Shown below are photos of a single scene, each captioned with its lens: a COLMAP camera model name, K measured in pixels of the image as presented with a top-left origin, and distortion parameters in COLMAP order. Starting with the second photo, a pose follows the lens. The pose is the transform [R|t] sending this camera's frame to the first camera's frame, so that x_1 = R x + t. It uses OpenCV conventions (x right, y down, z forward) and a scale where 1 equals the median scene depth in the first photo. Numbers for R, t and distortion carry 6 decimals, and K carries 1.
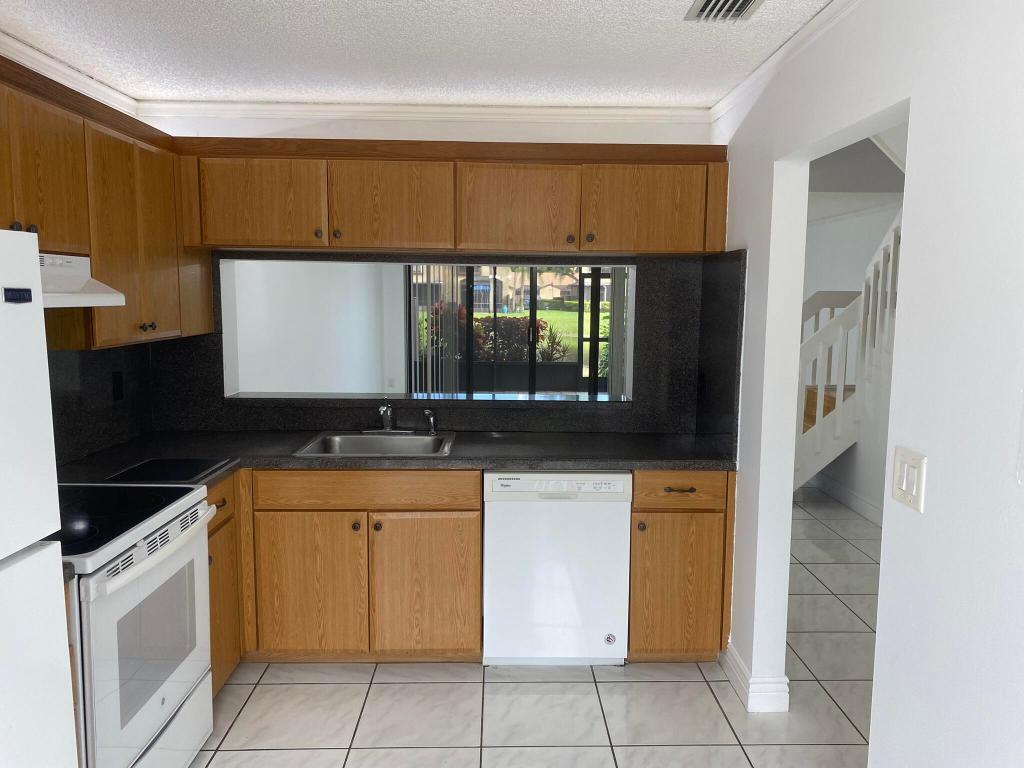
lens RADIAL K [[782.6, 0, 513.7], [0, 782.6, 396.9], [0, 0, 1]] dist [0.121460, -0.385893]
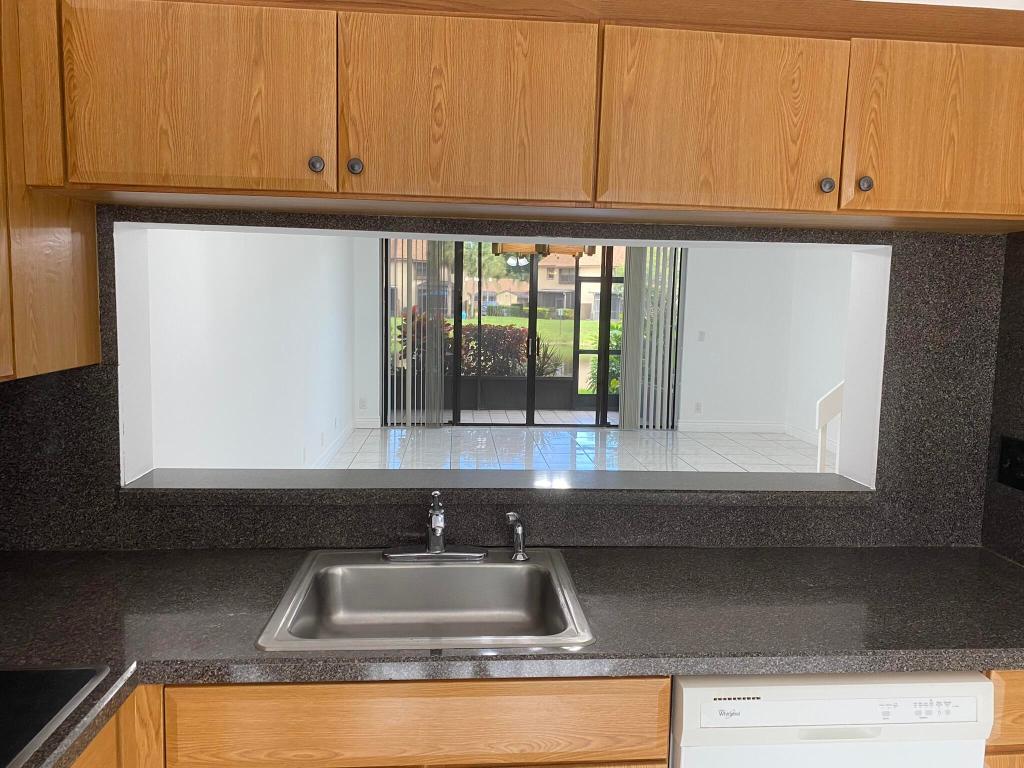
lens RADIAL K [[770.5, 0, 501.8], [0, 770.5, 381.1], [0, 0, 1]] dist [0.022110, -0.034650]
pose [[0.998468, 0.006221, 0.054989, -0.158329], [-0.004799, 0.999652, -0.025955, -0.063036], [-0.055131, 0.025651, 0.998150, 0.523650]]
